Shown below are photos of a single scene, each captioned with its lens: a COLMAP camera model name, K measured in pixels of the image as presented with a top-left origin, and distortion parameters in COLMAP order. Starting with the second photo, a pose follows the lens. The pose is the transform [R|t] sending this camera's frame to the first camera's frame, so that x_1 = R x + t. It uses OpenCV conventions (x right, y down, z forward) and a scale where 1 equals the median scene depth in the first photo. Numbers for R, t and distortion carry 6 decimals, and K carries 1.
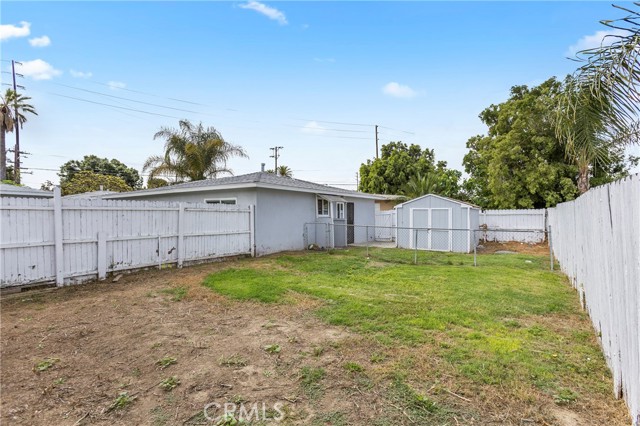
lens RADIAL K [[292.3, 0, 320.0], [0, 292.3, 213.0], [0, 0, 1]] dist [-0.016308, 0.000151]
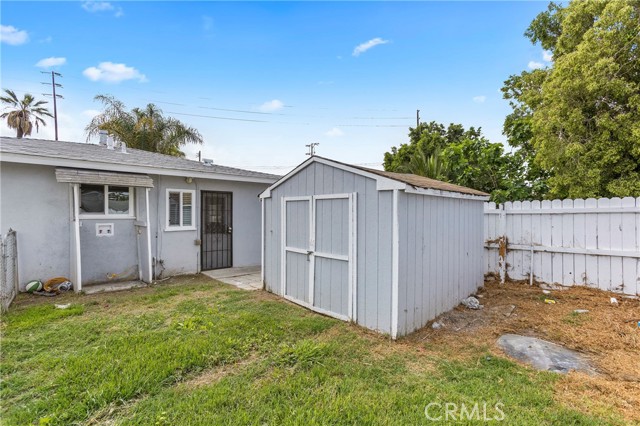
lens RADIAL K [[277.0, 0, 320.0], [0, 277.0, 213.0], [0, 0, 1]] dist [0.000139, 0.000274]
pose [[0.974333, -0.001975, -0.225102, 0.337186], [0.002499, 0.999995, 0.002042, 0.003043], [0.225097, -0.002552, 0.974333, 0.470380]]
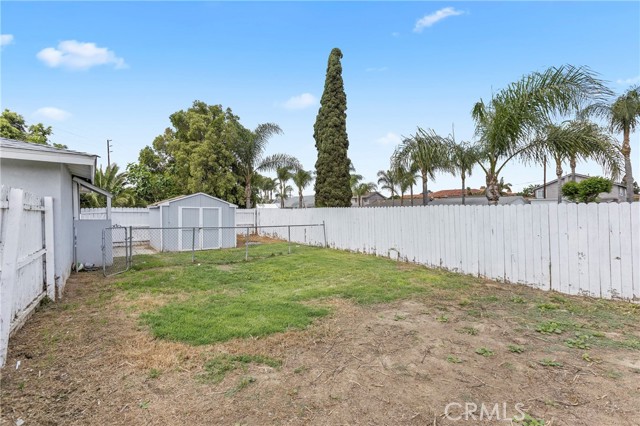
lens RADIAL K [[292.3, 0, 320.0], [0, 292.3, 213.0], [0, 0, 1]] dist [-0.016308, 0.000151]
pose [[0.271933, -0.003193, 0.962311, -0.333678], [-0.008613, 0.999946, 0.005752, -0.004377], [-0.962278, -0.009852, 0.271890, 0.248372]]
